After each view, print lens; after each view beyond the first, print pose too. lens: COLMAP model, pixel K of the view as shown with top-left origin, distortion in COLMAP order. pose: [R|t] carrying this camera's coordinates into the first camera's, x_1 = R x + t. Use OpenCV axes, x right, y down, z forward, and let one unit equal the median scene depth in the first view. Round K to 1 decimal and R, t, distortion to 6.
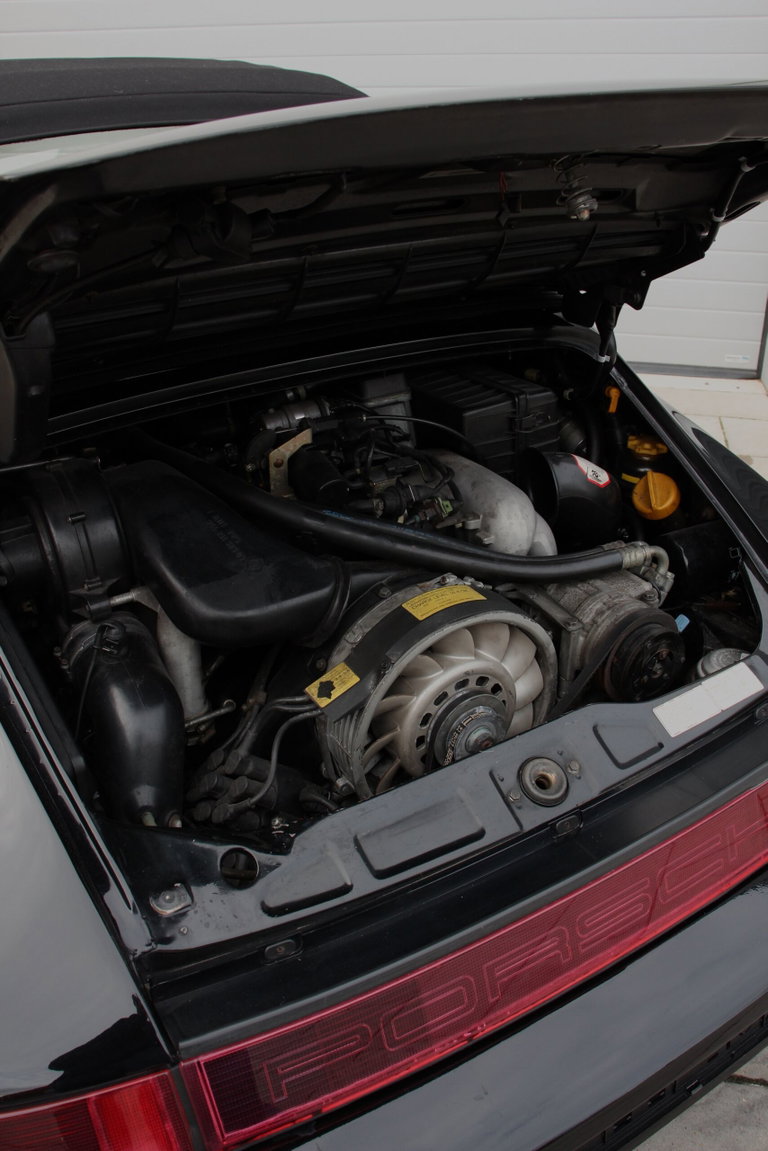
lens RADIAL K [[967.4, 0, 384.2], [0, 967.4, 574.6], [0, 0, 1]] dist [-0.111523, 0.030143]
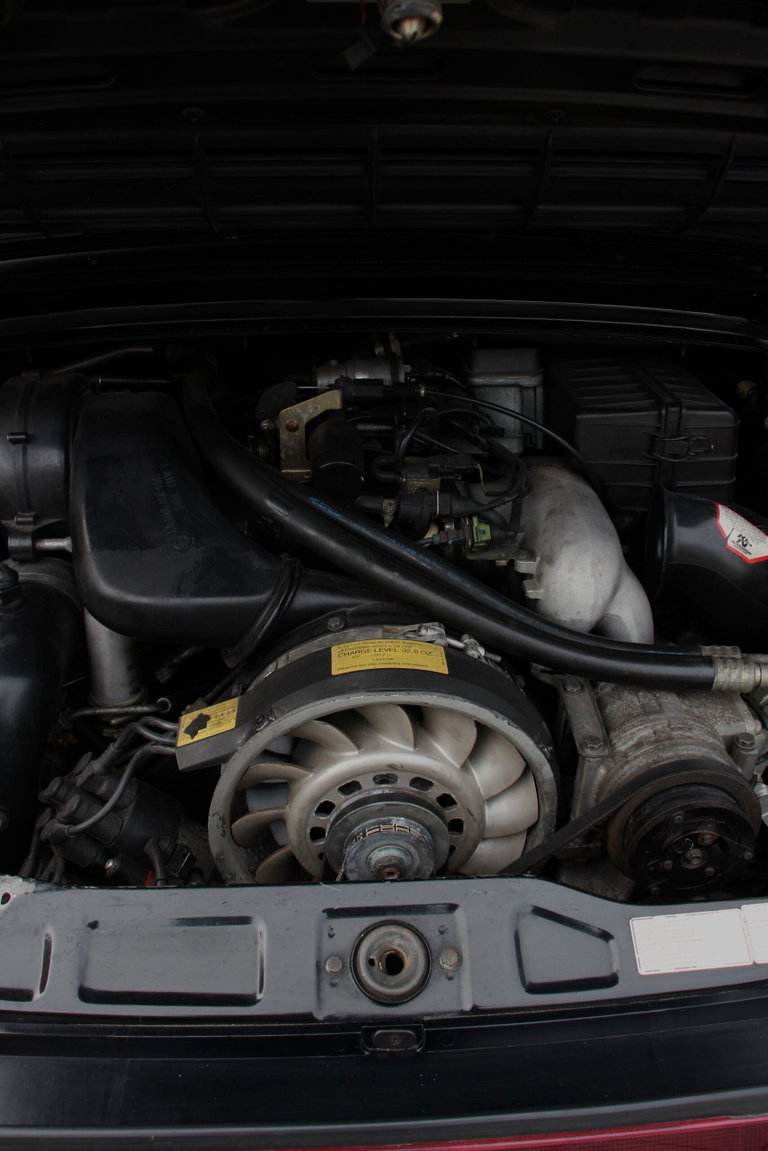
lens RADIAL K [[967.4, 0, 383.4], [0, 967.4, 574.1], [0, 0, 1]] dist [-0.111523, 0.030143]
pose [[0.884054, 0.255141, -0.391601, 0.300589], [-0.248835, 0.966174, 0.067741, -0.074077], [0.395639, 0.037557, 0.917638, 0.332160]]
